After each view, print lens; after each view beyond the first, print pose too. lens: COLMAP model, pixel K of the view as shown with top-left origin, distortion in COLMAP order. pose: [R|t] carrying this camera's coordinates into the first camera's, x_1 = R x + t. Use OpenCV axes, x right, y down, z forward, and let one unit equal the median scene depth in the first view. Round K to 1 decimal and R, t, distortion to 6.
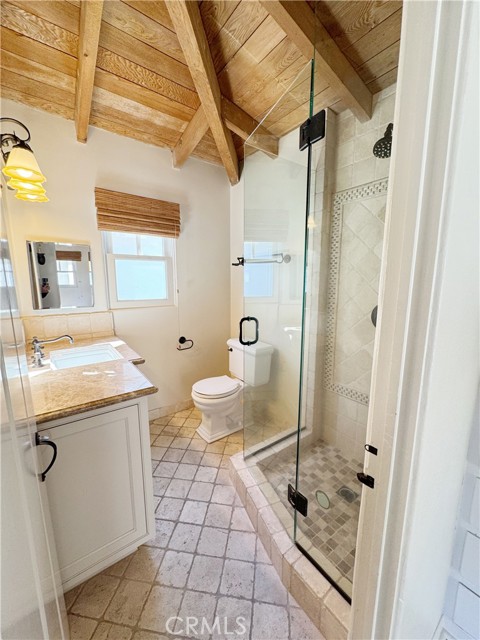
lens RADIAL K [[255.2, 0, 240.0], [0, 255.2, 320.0], [0, 0, 1]] dist [0.000109, 0.000028]
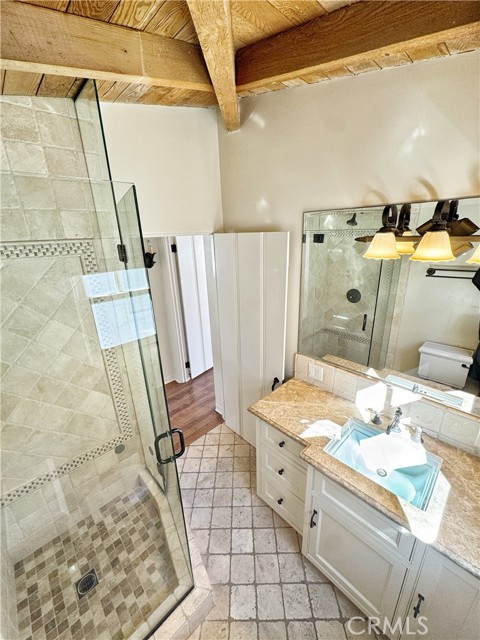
lens RADIAL K [[255.2, 0, 240.0], [0, 255.2, 320.0], [0, 0, 1]] dist [0.000109, 0.000028]
pose [[-0.991627, 0.072694, -0.106734, -0.109629], [0.014636, 0.884450, 0.466406, -0.596072], [0.128306, 0.460939, -0.878108, 1.409530]]
